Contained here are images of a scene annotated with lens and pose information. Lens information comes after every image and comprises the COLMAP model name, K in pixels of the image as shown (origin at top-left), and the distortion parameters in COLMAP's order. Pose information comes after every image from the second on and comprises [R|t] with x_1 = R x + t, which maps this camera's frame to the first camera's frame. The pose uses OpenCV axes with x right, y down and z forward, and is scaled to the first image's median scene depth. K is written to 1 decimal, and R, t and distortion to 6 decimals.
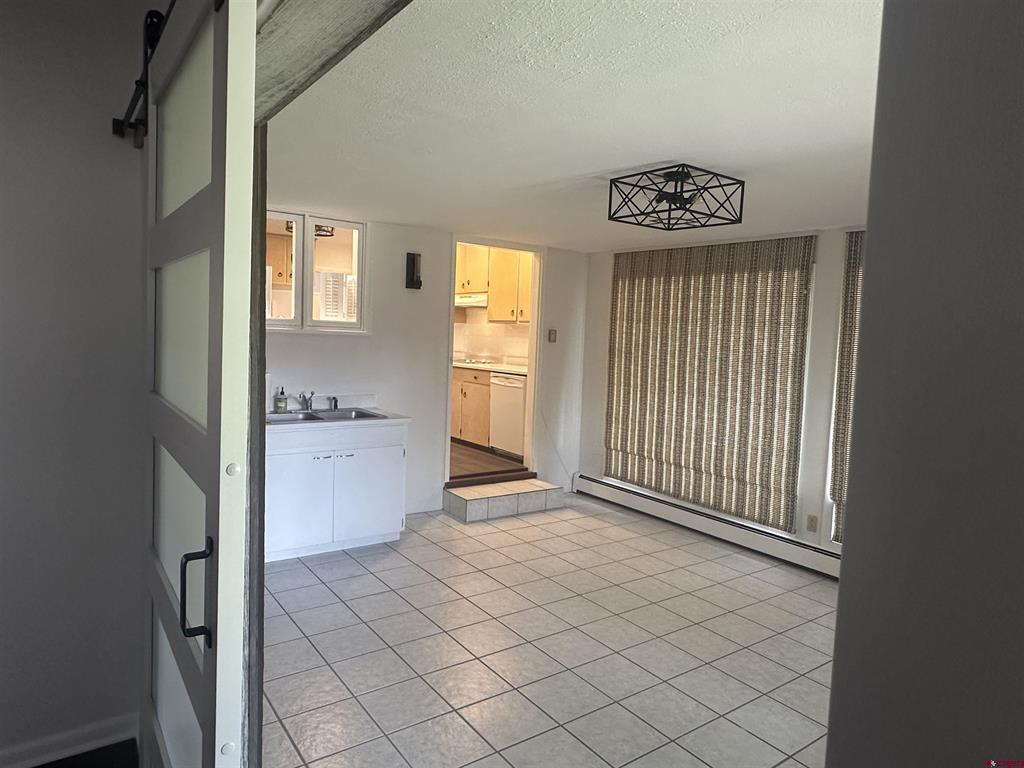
lens RADIAL K [[647.6, 0, 512.0], [0, 647.6, 384.0], [0, 0, 1]] dist [0.000794, -0.000641]
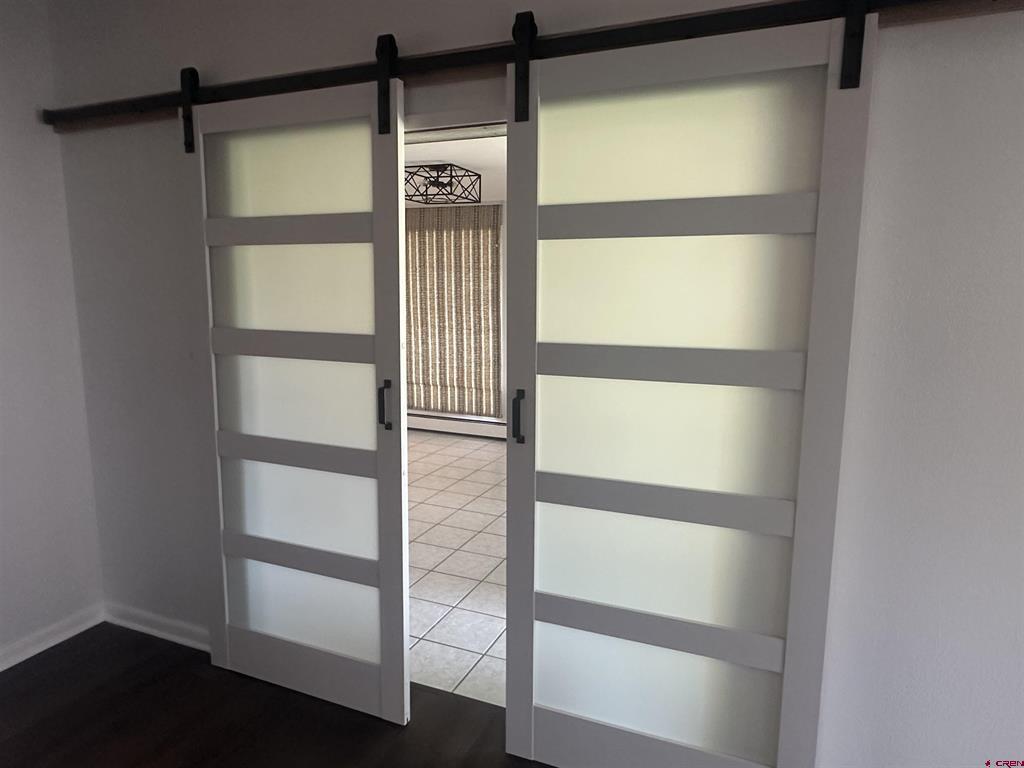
lens RADIAL K [[647.6, 0, 512.0], [0, 647.6, 384.0], [0, 0, 1]] dist [0.000794, -0.000641]
pose [[0.854050, -0.113216, 0.507722, -0.227736], [0.069925, 0.992156, 0.103617, 0.010005], [-0.515470, -0.052991, 0.855267, -0.198158]]
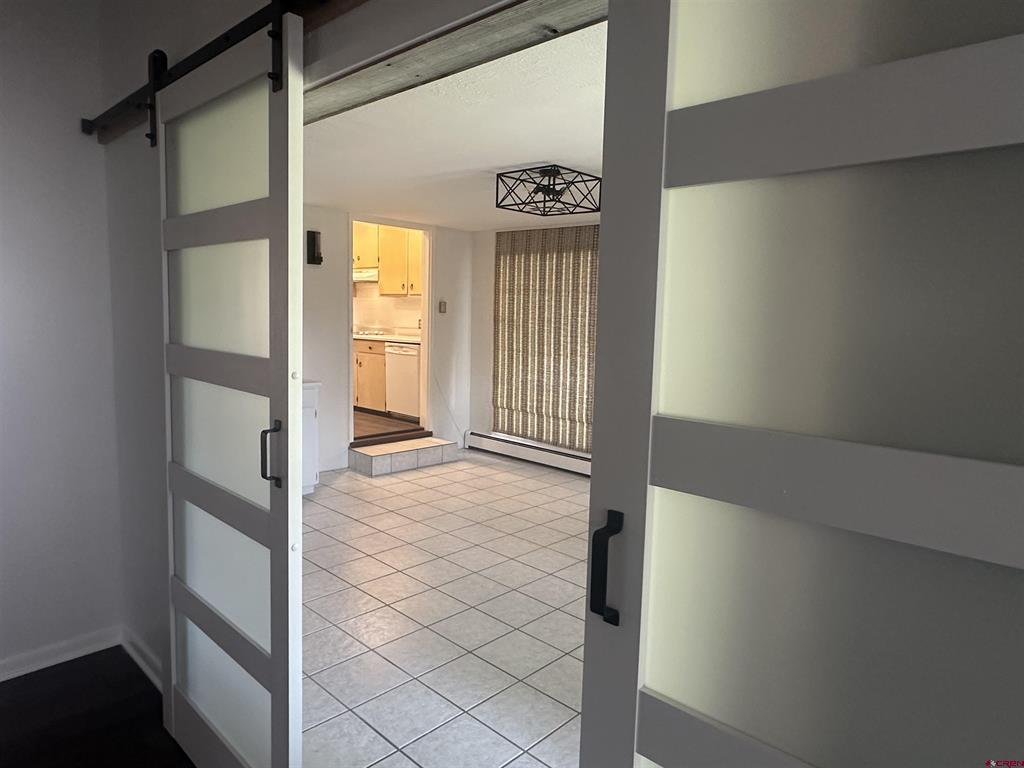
lens RADIAL K [[647.6, 0, 512.0], [0, 647.6, 384.0], [0, 0, 1]] dist [0.000794, -0.000641]
pose [[0.982210, -0.034393, 0.184610, -0.034553], [0.027504, 0.998831, 0.039750, 0.018341], [-0.185762, -0.033965, 0.982008, -0.127015]]
